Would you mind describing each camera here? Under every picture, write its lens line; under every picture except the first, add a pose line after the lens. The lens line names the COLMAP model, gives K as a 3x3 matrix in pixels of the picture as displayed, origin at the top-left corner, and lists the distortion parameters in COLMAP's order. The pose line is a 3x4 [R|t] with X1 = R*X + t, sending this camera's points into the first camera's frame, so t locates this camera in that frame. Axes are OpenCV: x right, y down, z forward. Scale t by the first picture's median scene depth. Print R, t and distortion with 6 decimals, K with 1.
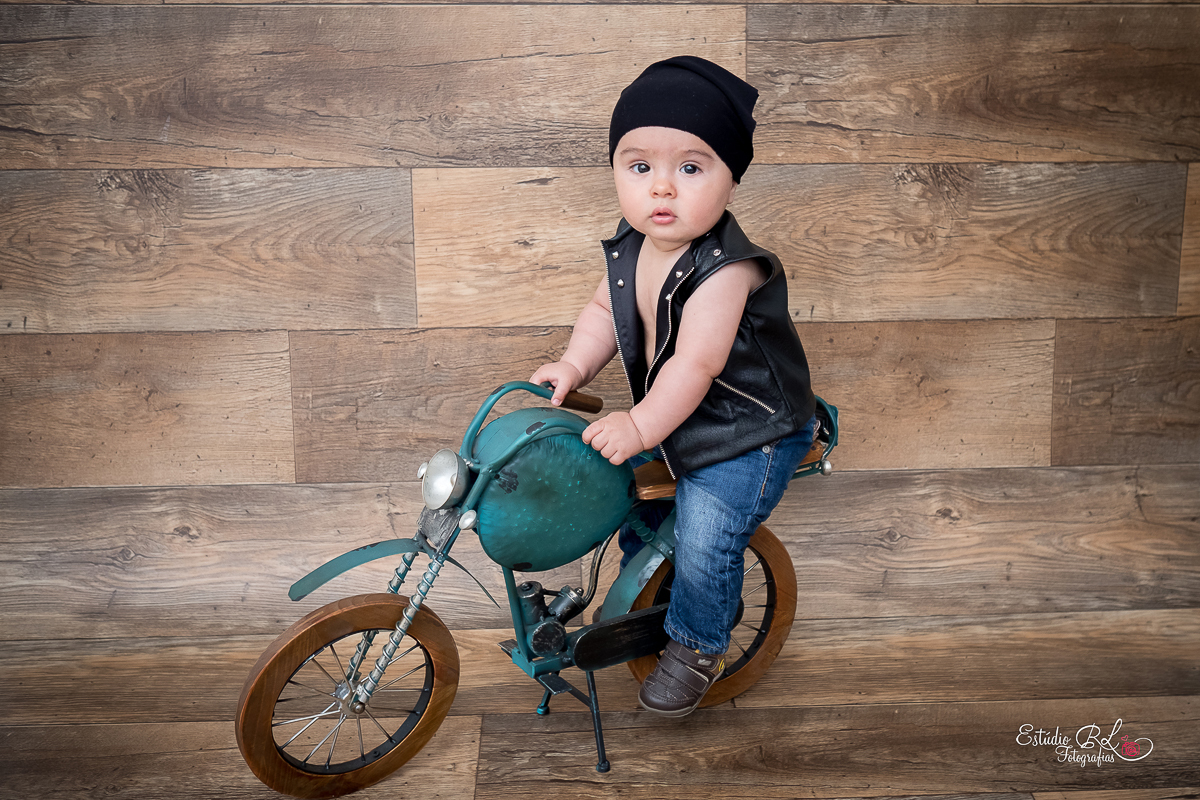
lens RADIAL K [[1446.8, 0, 666.6], [0, 1446.8, 402.4], [0, 0, 1]] dist [-0.015268, -0.001794]
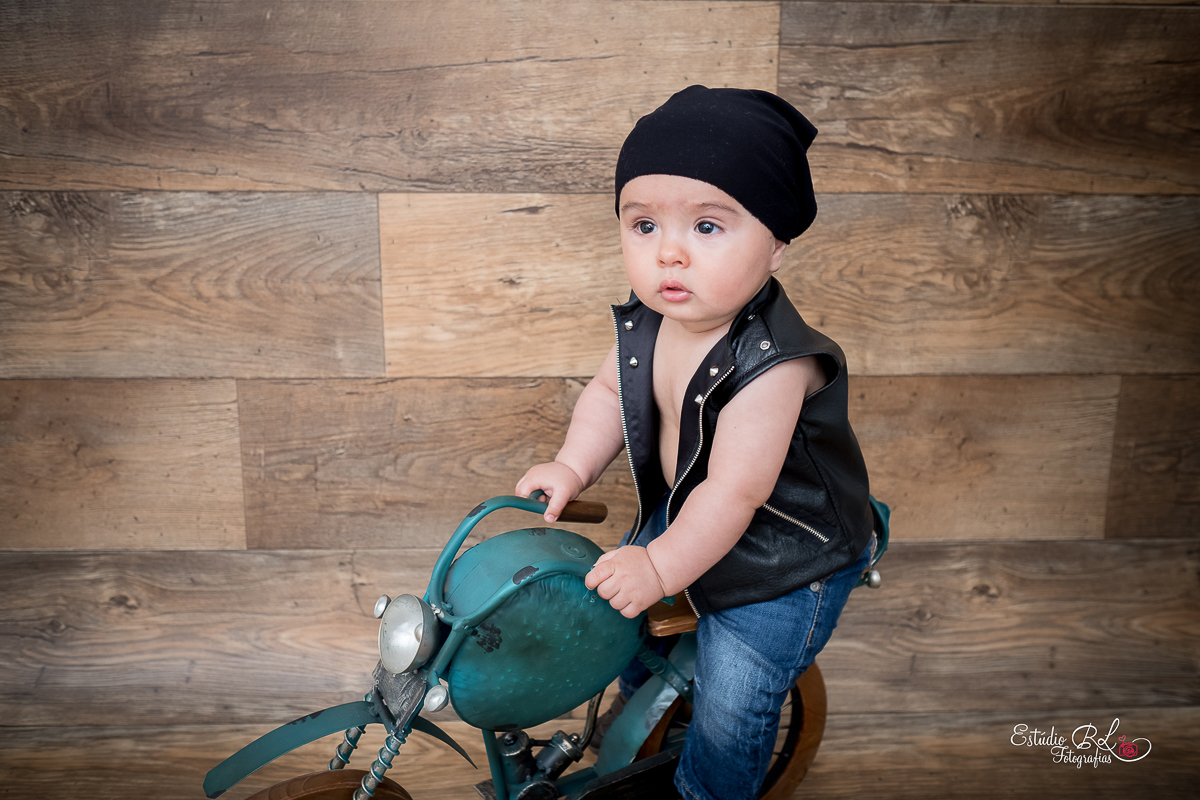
lens RADIAL K [[1206.5, 0, 599.4], [0, 1206.5, 399.2], [0, 0, 1]] dist [-0.024655, 0.021513]
pose [[0.999709, 0.018005, -0.016048, -0.032888], [-0.016831, 0.997372, 0.070463, -0.091718], [0.017275, -0.070172, 0.997385, 0.285123]]
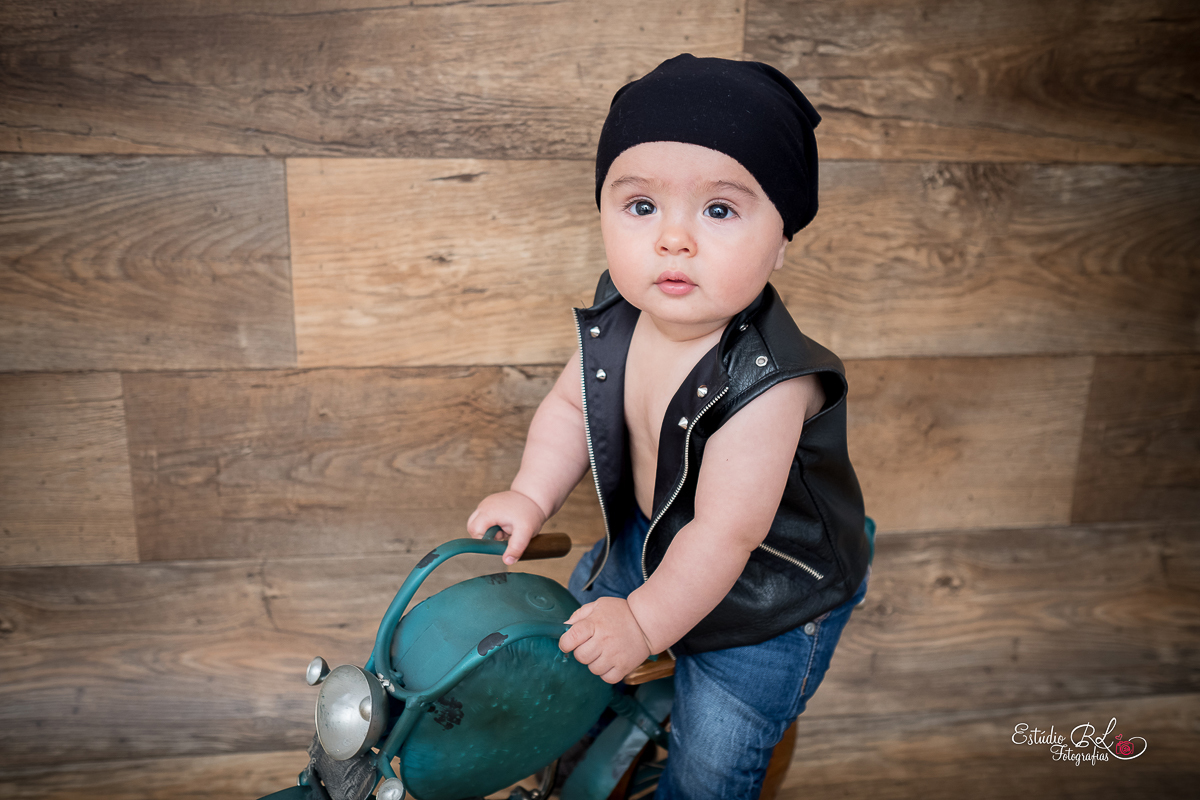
lens RADIAL K [[1206.5, 0, 599.4], [0, 1206.5, 399.2], [0, 0, 1]] dist [-0.024655, 0.021513]
pose [[0.996377, 0.007069, 0.084756, -0.068275], [-0.019317, 0.989306, 0.144570, -0.129877], [-0.082827, -0.145683, 0.985858, 0.365760]]
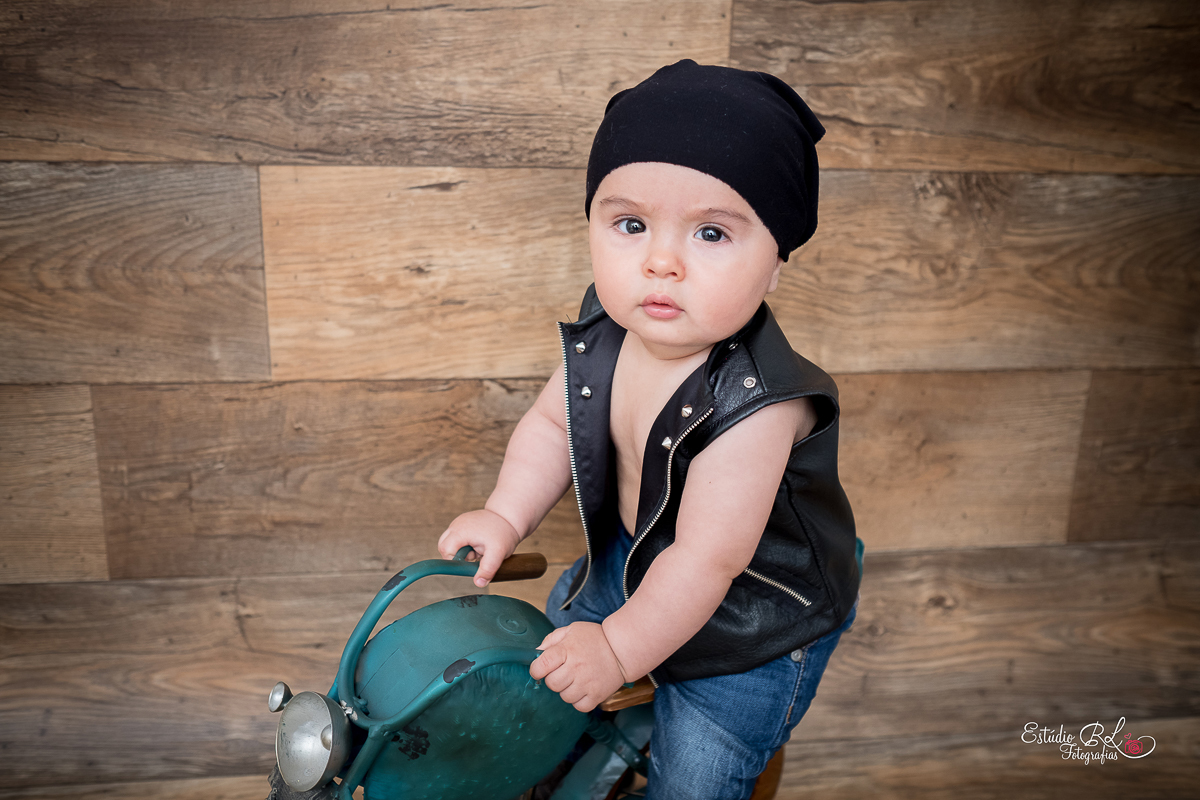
lens RADIAL K [[1206.5, 0, 599.4], [0, 1206.5, 399.2], [0, 0, 1]] dist [-0.024655, 0.021513]
pose [[0.996433, 0.010438, 0.083743, -0.057261], [-0.021708, 0.990632, 0.134824, -0.129112], [-0.081551, -0.136161, 0.987324, 0.381649]]
